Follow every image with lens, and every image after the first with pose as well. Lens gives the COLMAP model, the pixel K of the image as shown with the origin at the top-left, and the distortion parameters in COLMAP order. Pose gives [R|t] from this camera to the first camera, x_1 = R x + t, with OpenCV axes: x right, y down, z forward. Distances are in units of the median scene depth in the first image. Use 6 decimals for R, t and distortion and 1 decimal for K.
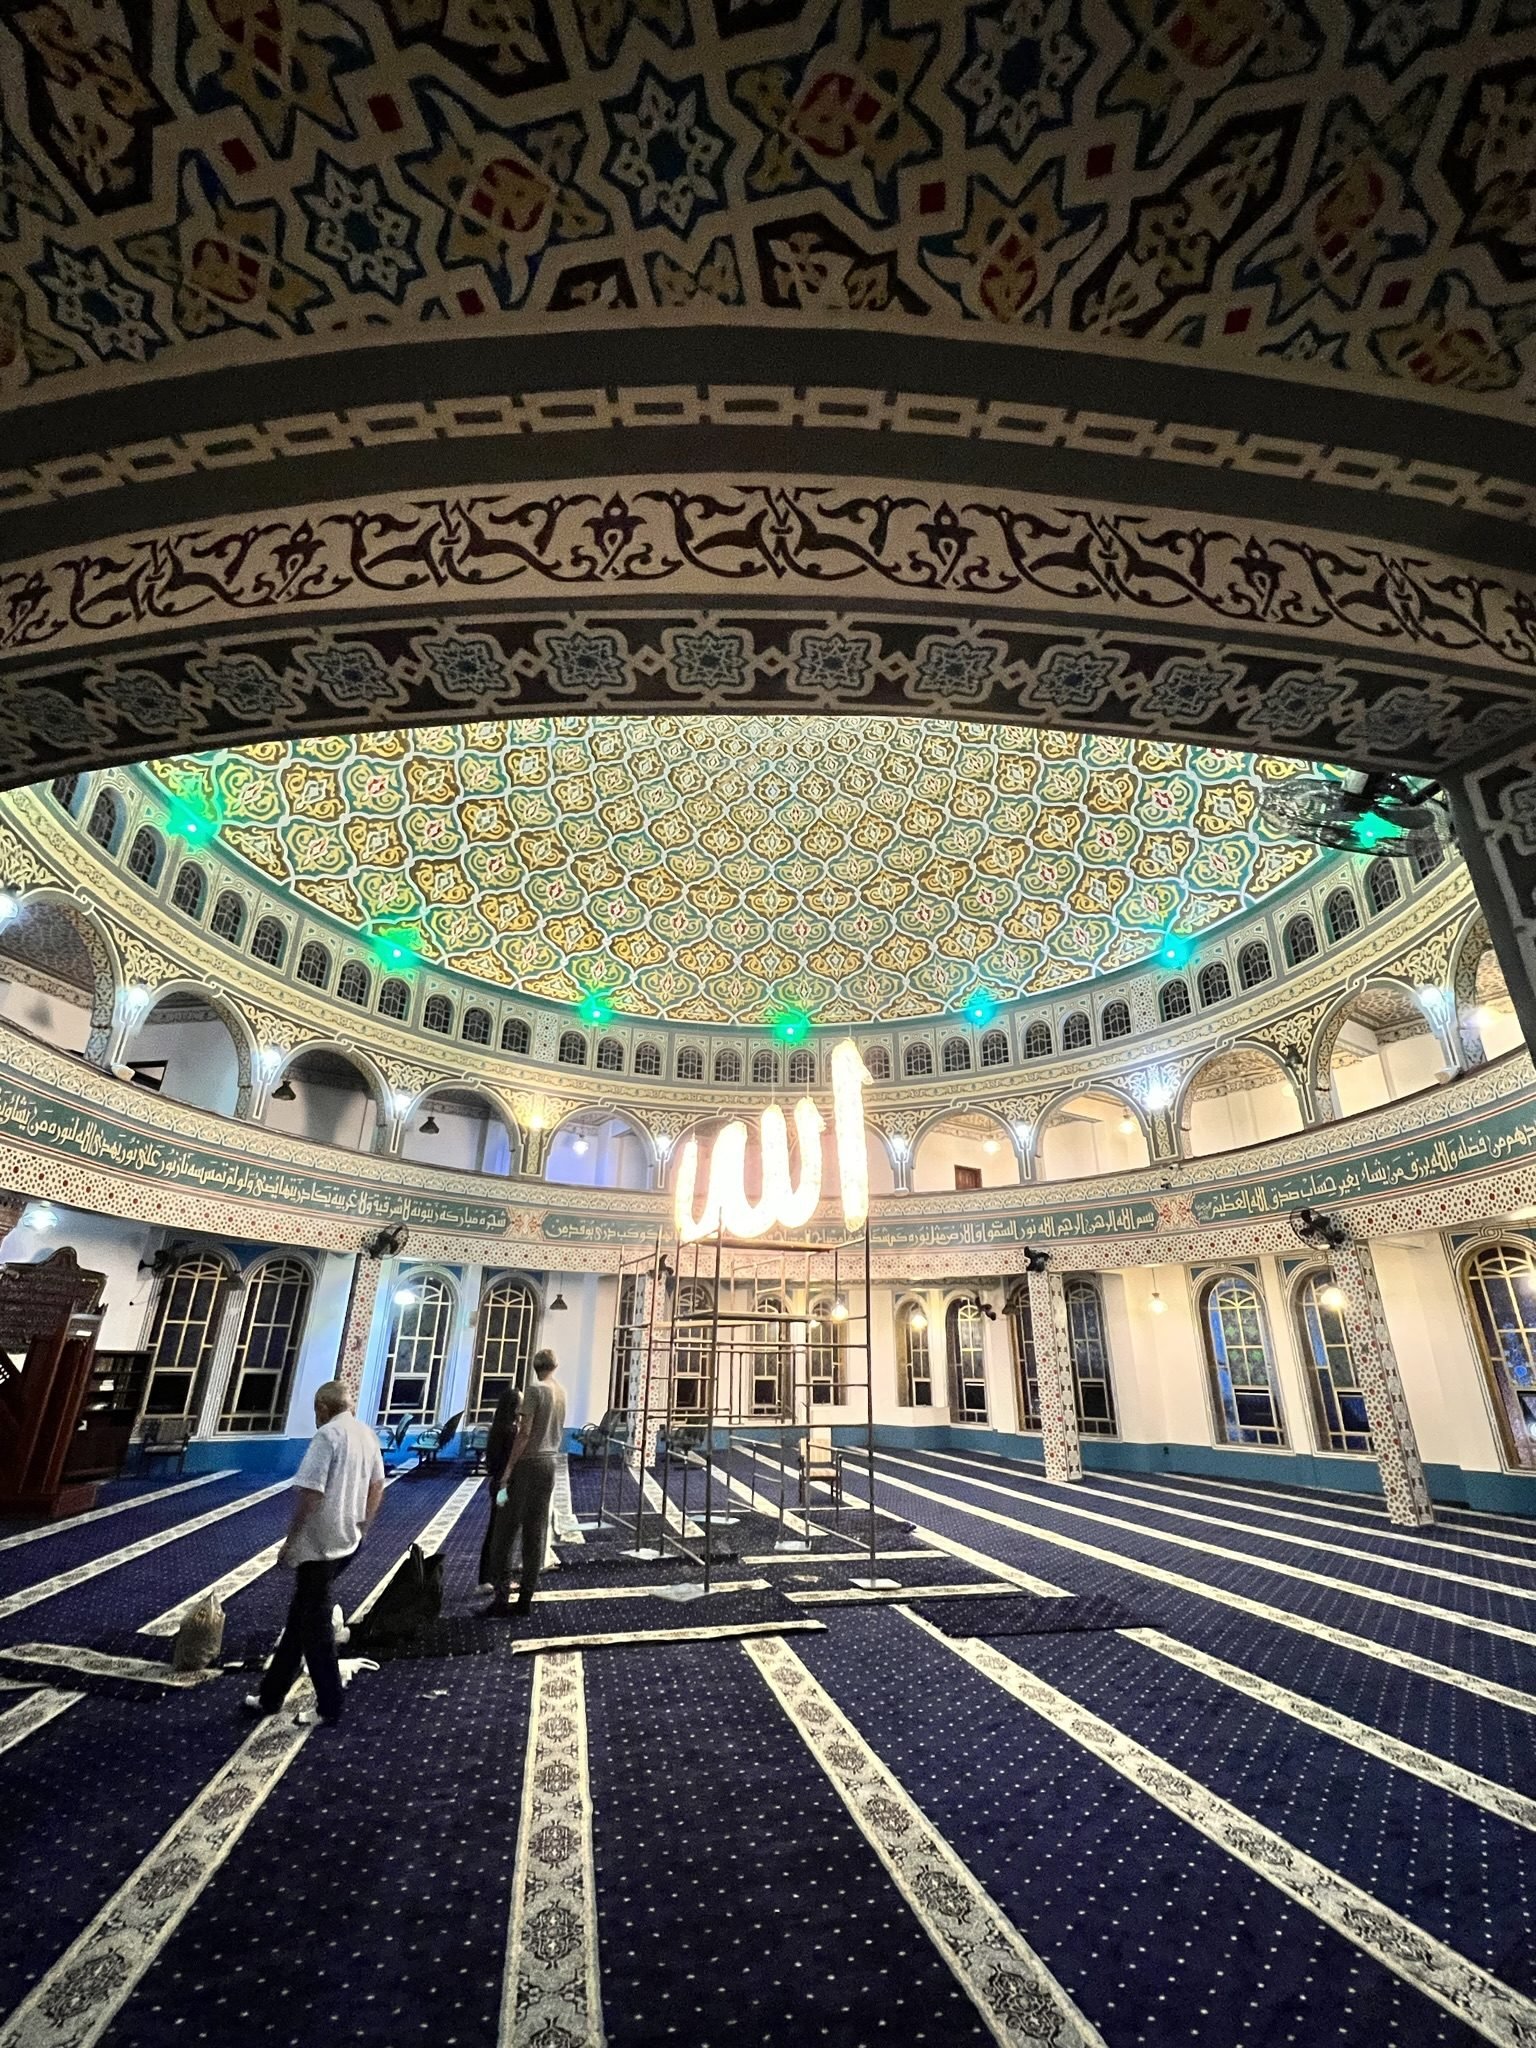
lens RADIAL K [[868.7, 0, 776.3], [0, 868.7, 1021.8], [0, 0, 1]] dist [-0.001321, 0.000501]
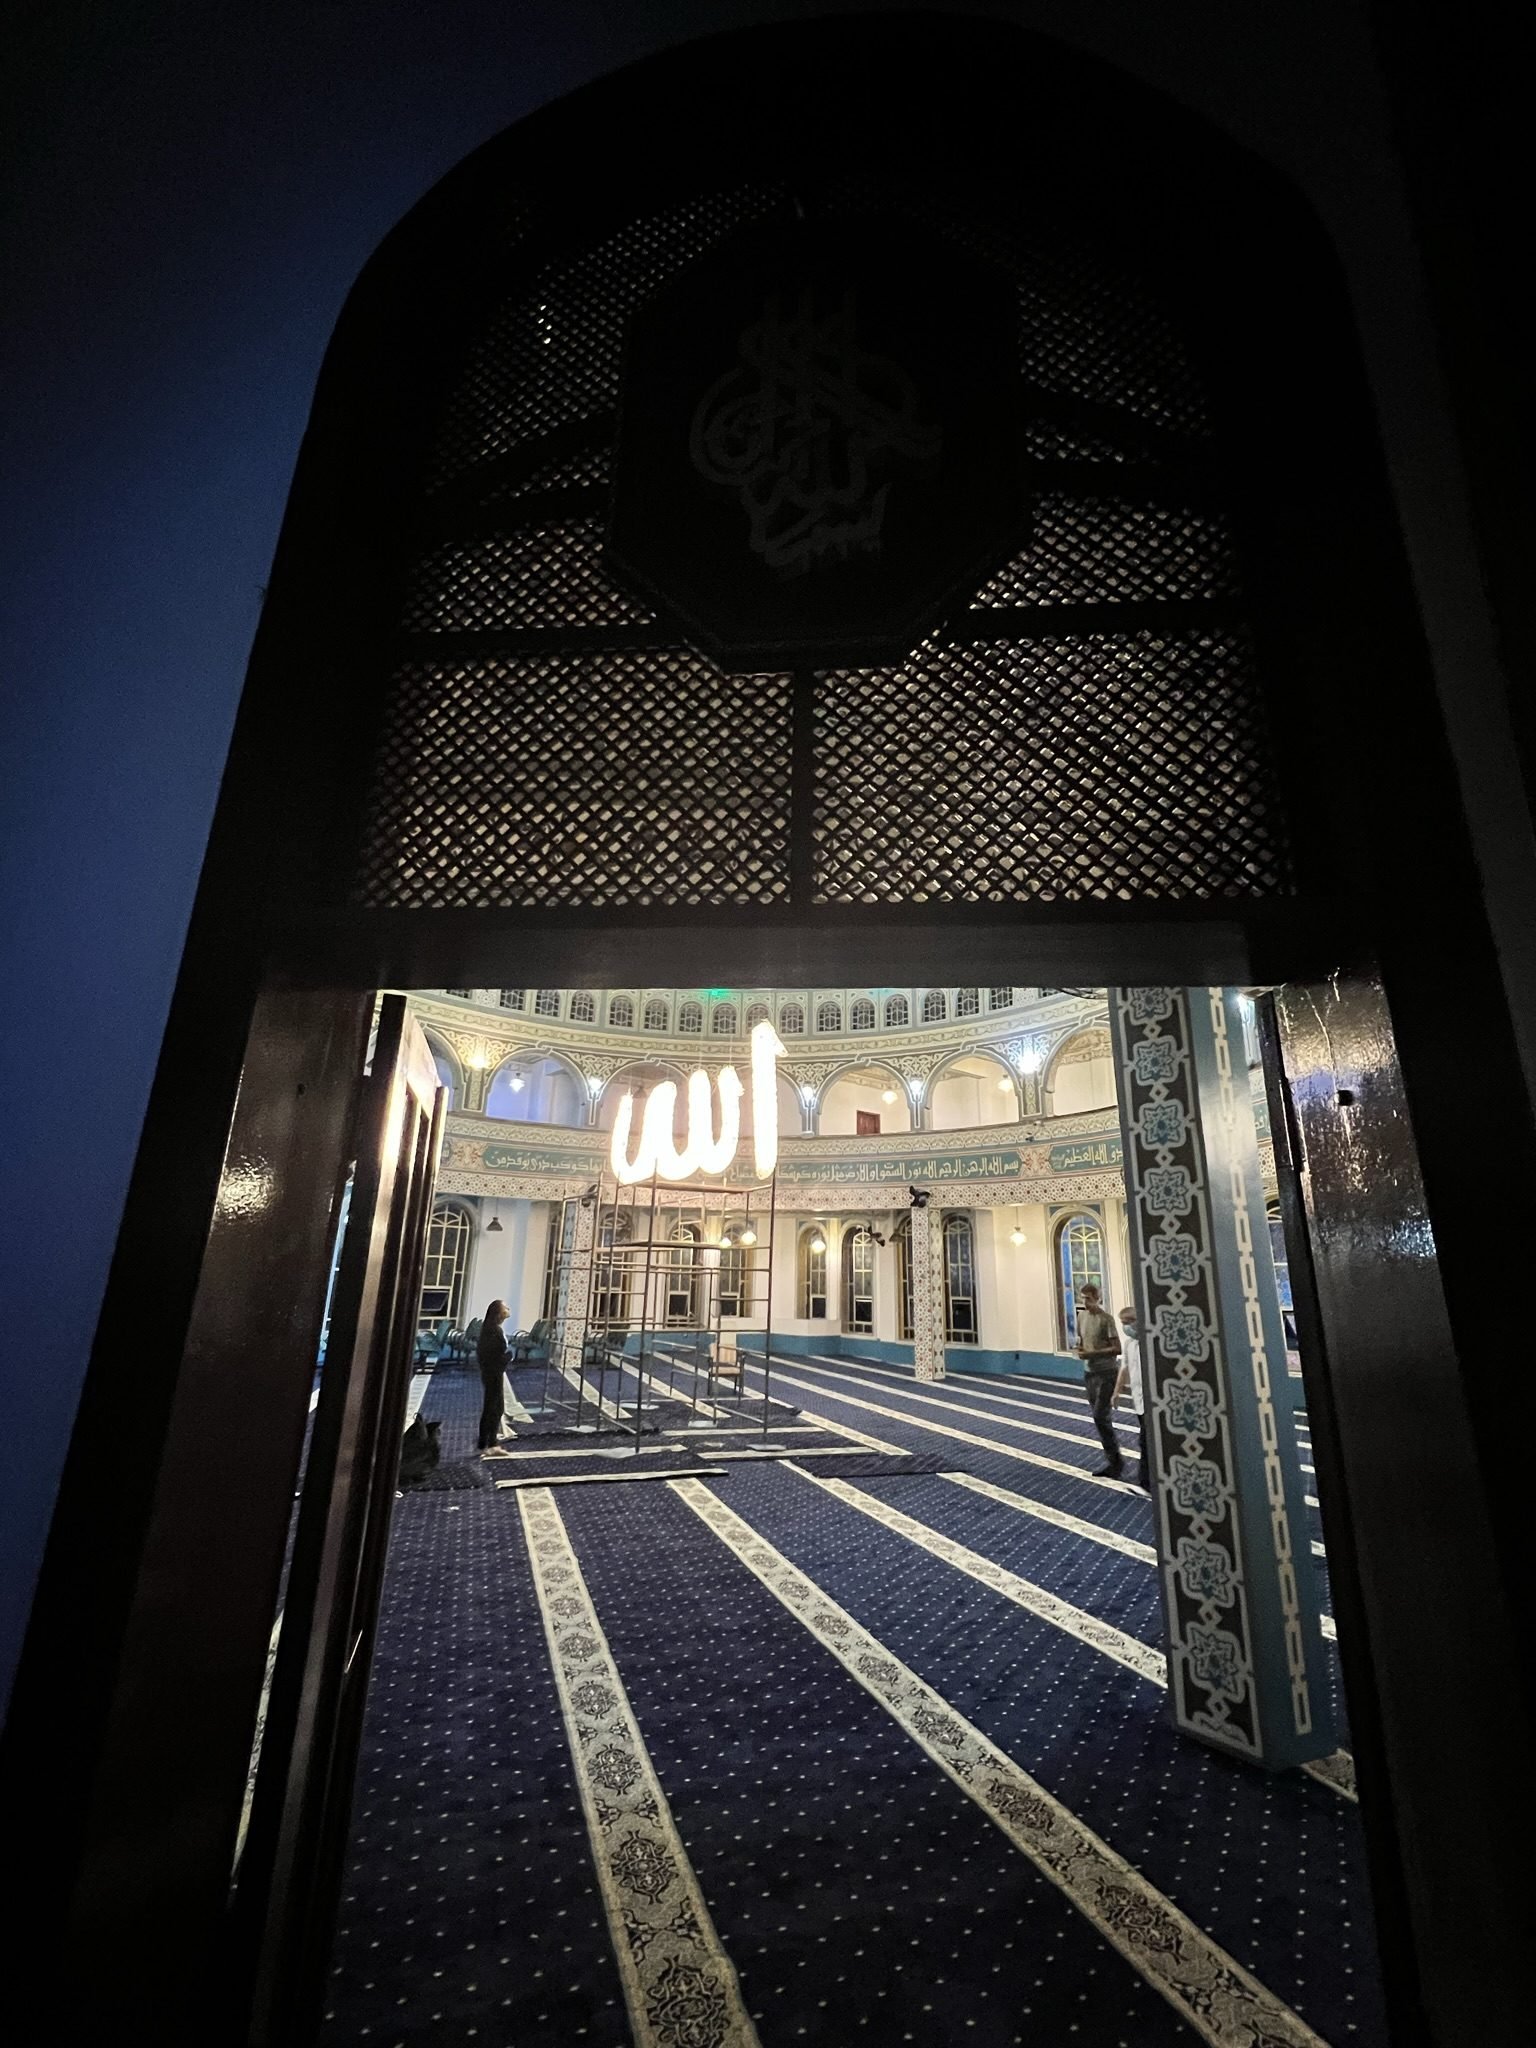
lens RADIAL K [[868.7, 0, 773.1], [0, 868.7, 1020.9], [0, 0, 1]] dist [-0.001321, 0.000501]
pose [[0.995136, 0.040306, 0.089889, -0.010886], [-0.047848, 0.995368, 0.083387, -0.057059], [-0.086111, -0.087282, 0.992455, -0.135952]]
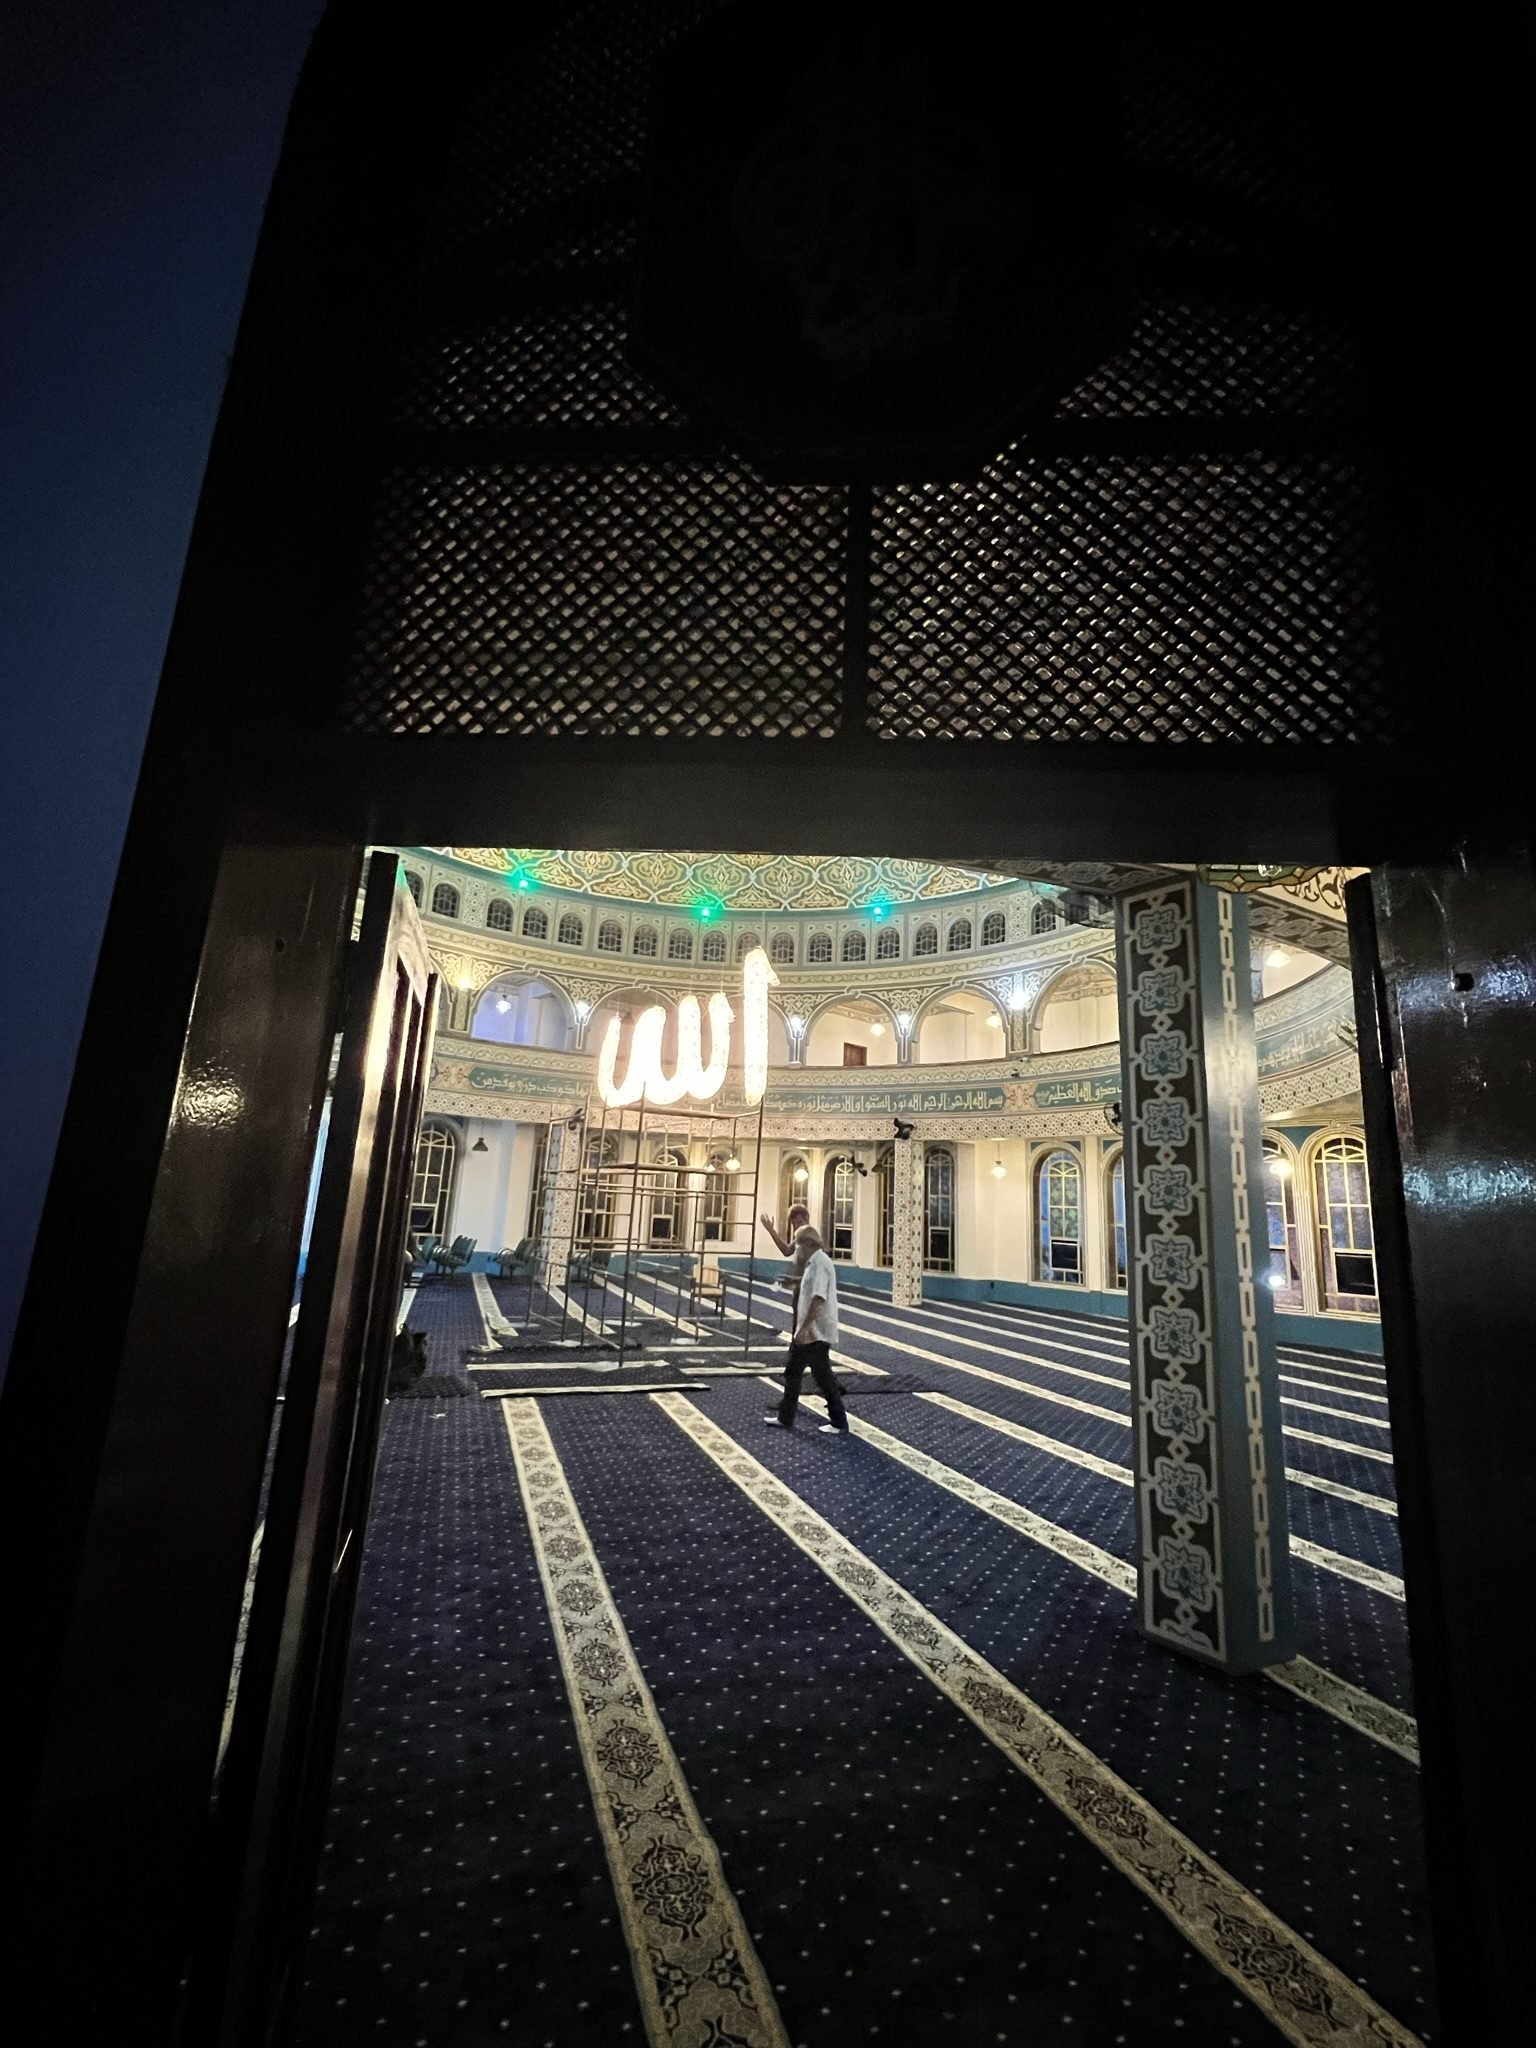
lens RADIAL K [[868.7, 0, 774.1], [0, 868.7, 1018.7], [0, 0, 1]] dist [-0.001321, 0.000501]
pose [[0.992005, 0.062303, 0.109749, -0.013995], [-0.079189, 0.984430, 0.156930, -0.050925], [-0.098263, -0.164366, 0.981493, -0.128125]]
